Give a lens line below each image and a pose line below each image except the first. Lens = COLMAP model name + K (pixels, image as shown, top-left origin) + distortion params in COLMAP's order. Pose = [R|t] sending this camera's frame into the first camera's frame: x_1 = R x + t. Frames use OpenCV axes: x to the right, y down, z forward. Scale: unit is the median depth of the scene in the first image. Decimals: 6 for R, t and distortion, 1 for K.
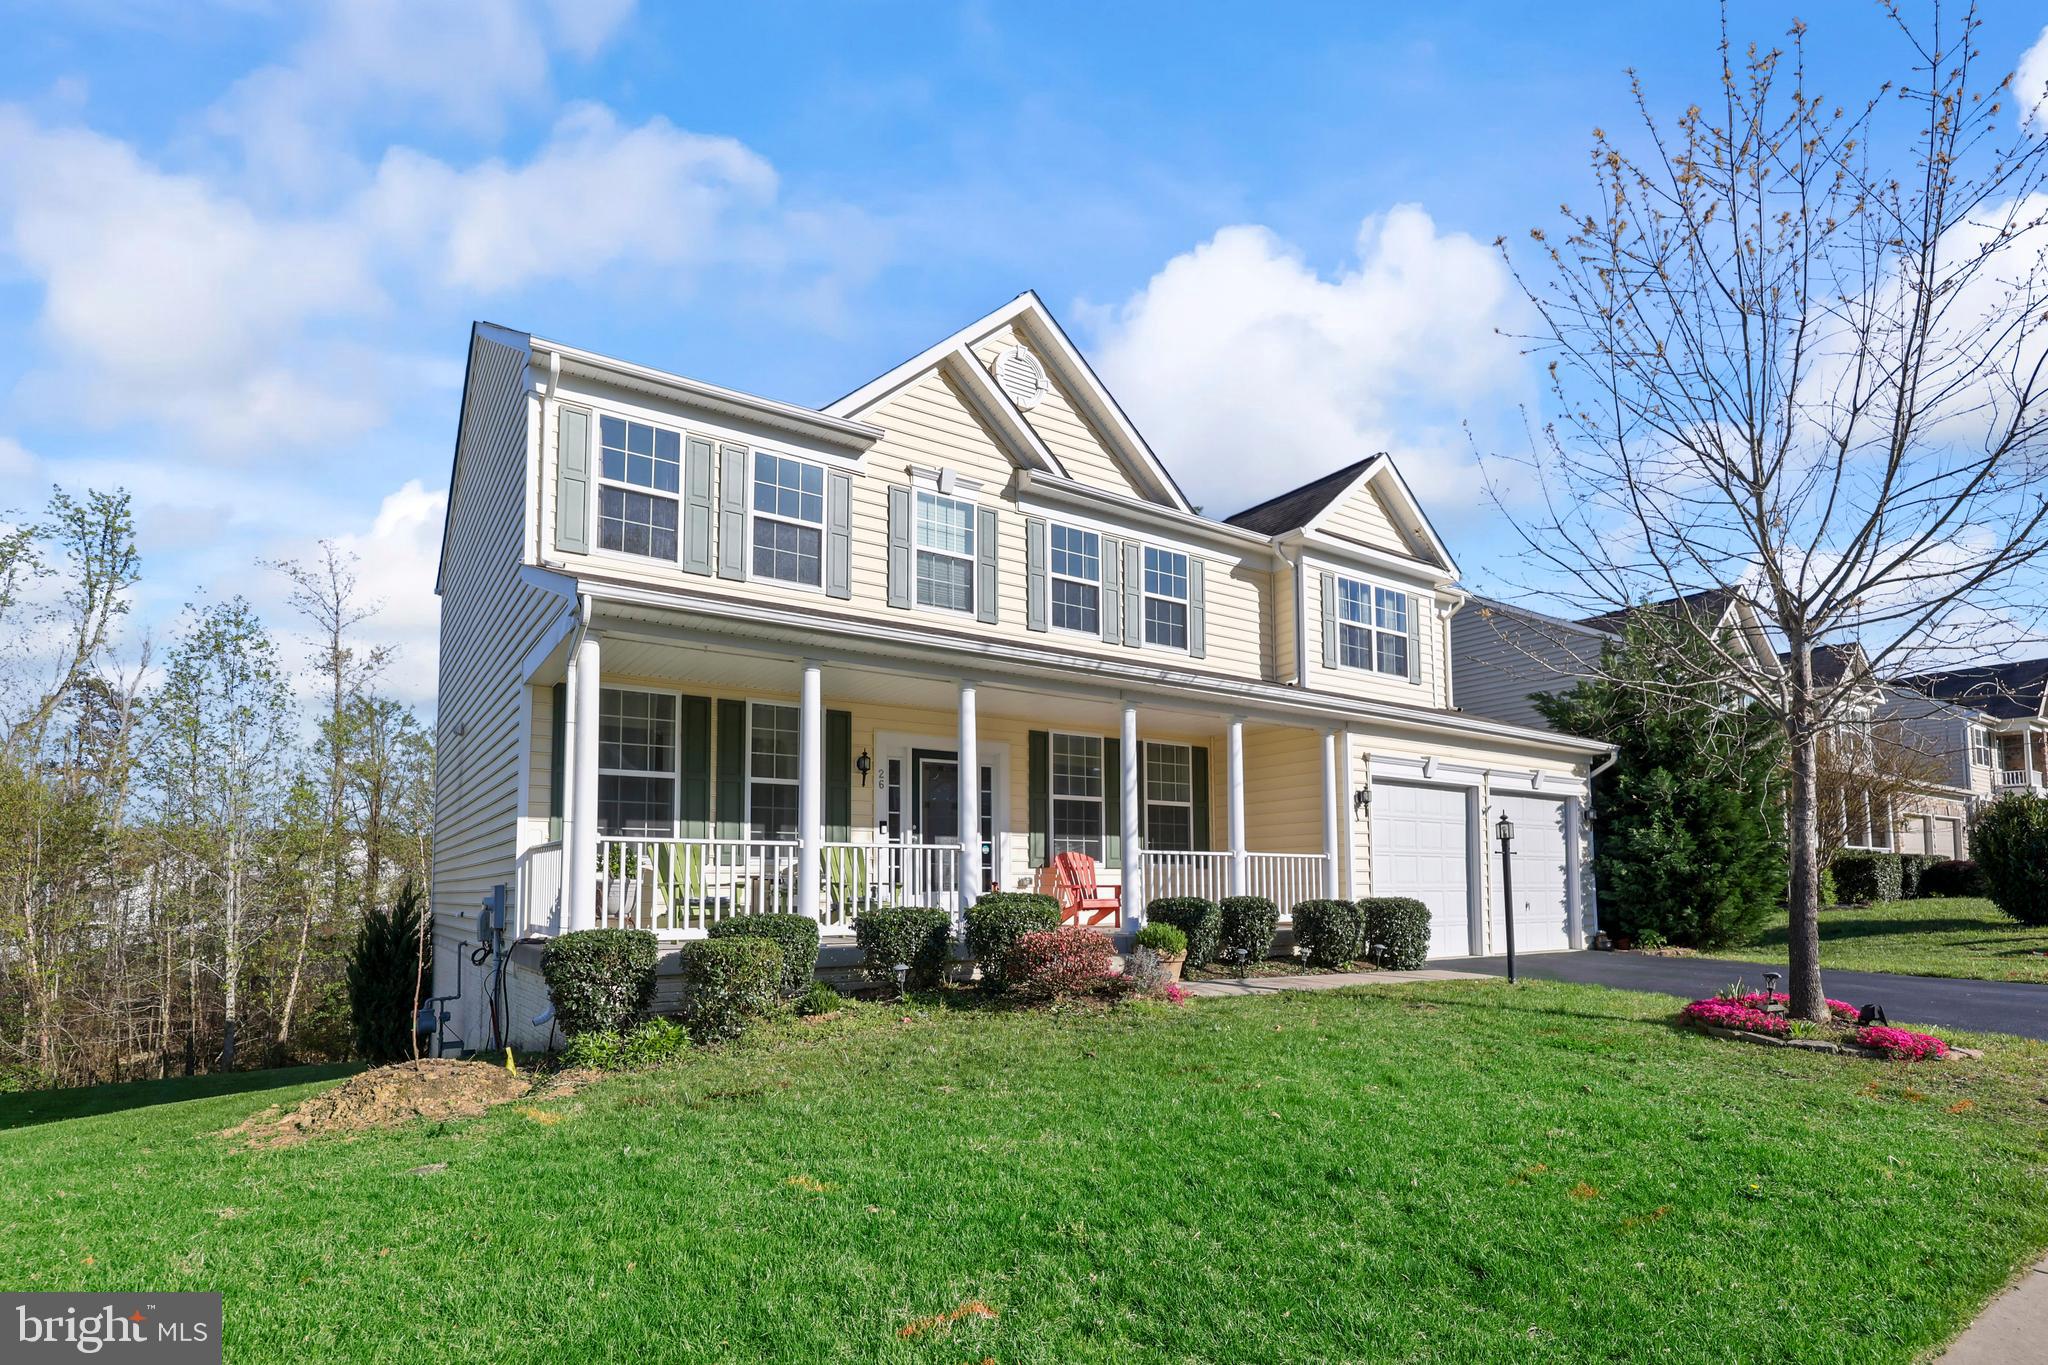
lens RADIAL K [[1002.9, 0, 1024.0], [0, 1002.9, 682.5], [0, 0, 1]] dist [0.000695, 0.000097]
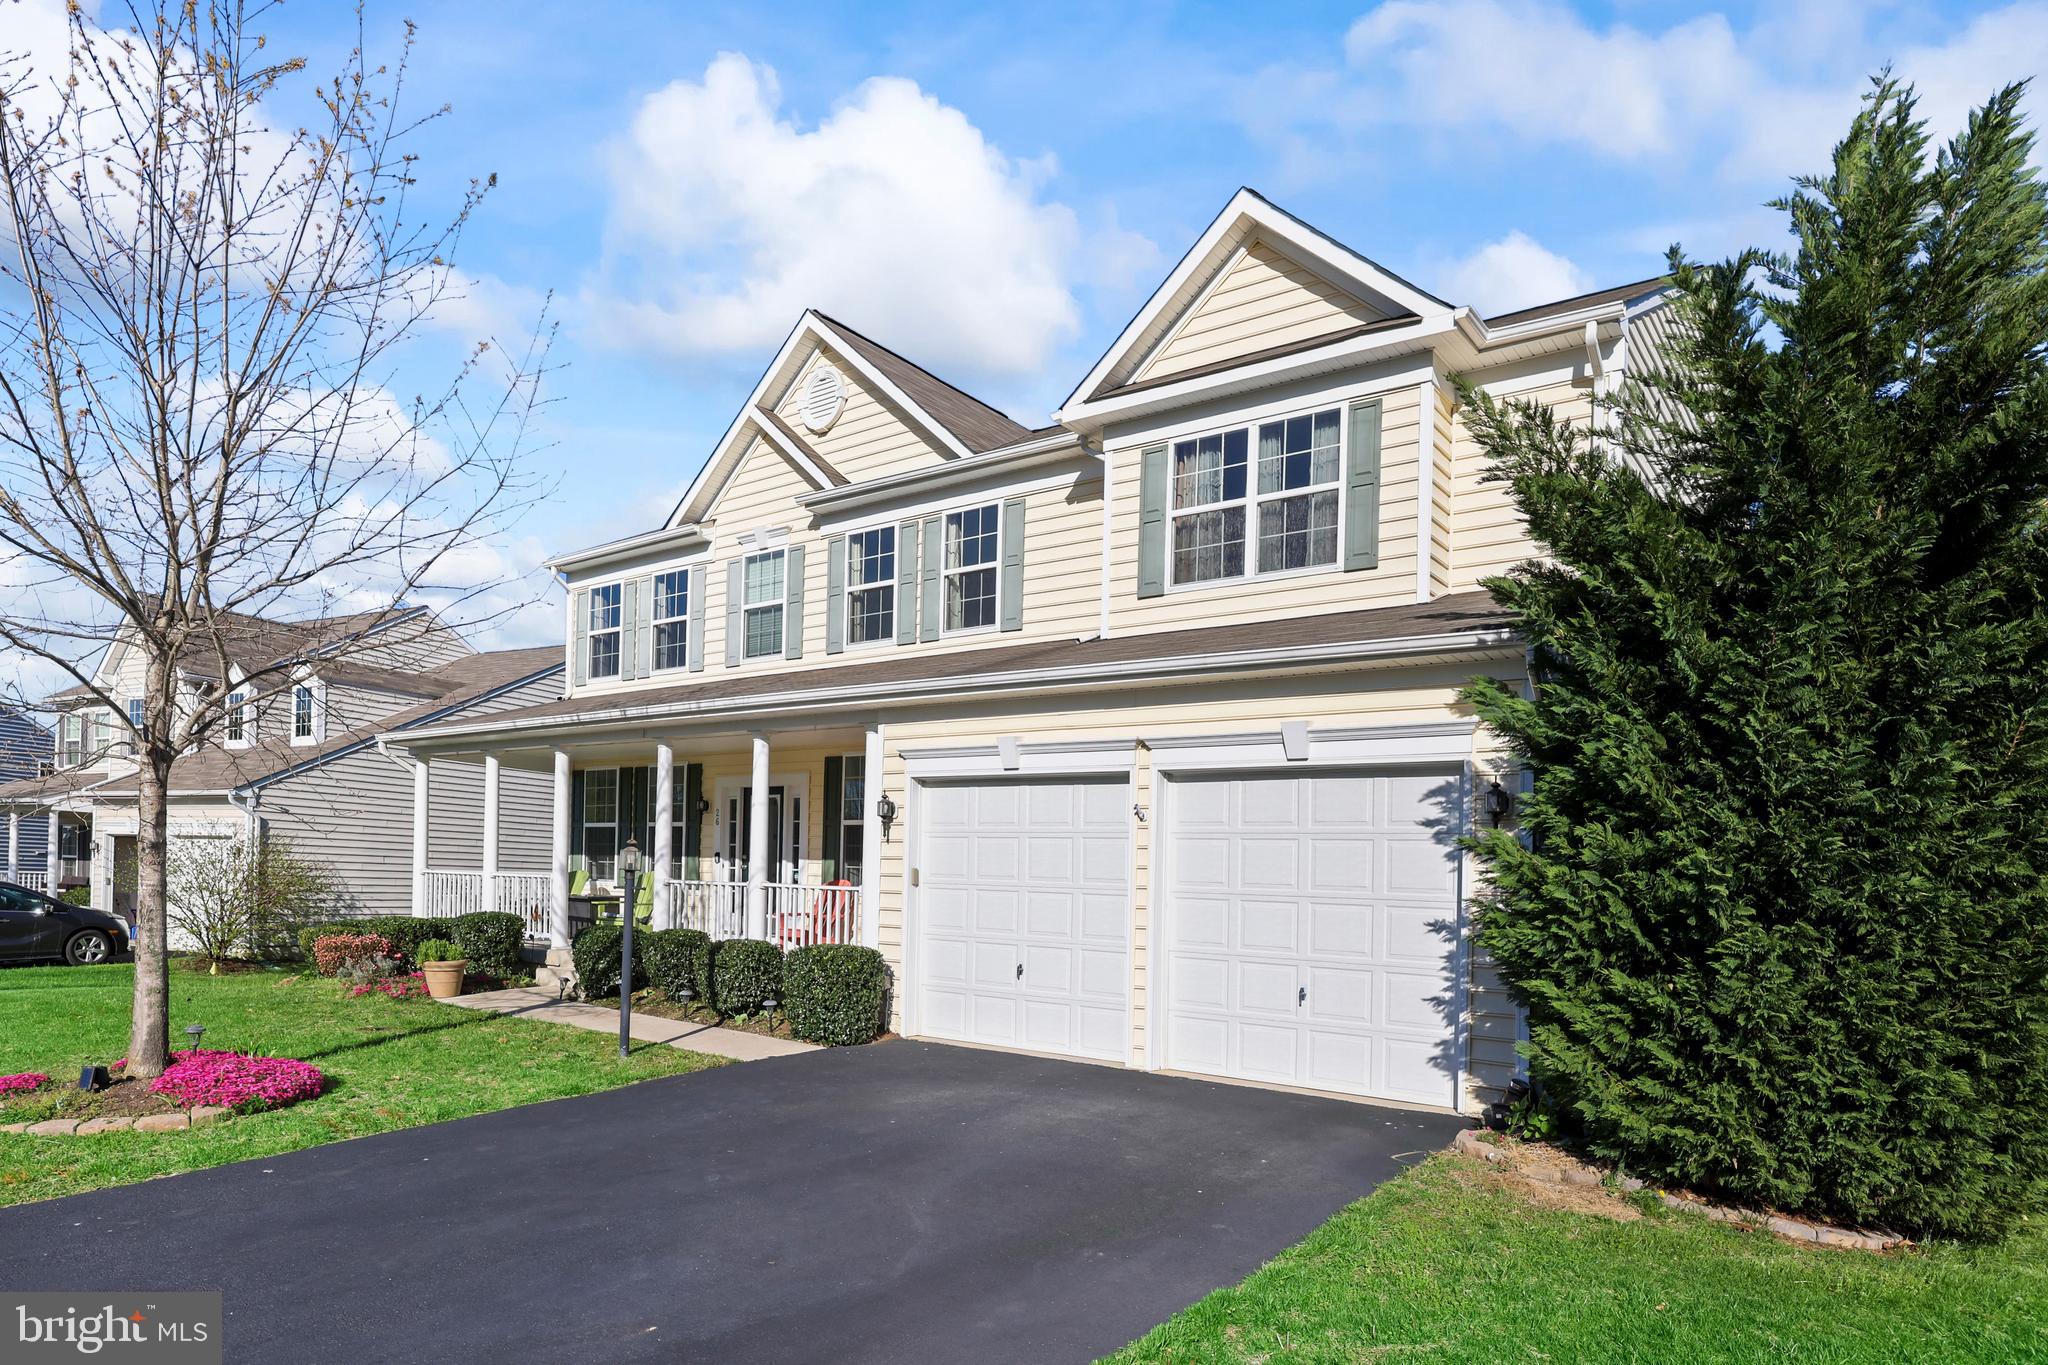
lens RADIAL K [[1183.6, 0, 1024.1], [0, 1183.6, 722.7], [0, 0, 1]] dist [-0.055077, -0.000135]
pose [[0.325976, -0.118697, -0.937897, 1.118443], [0.148262, 0.986229, -0.073283, 0.123540], [0.933680, -0.115166, 0.339085, 0.766286]]
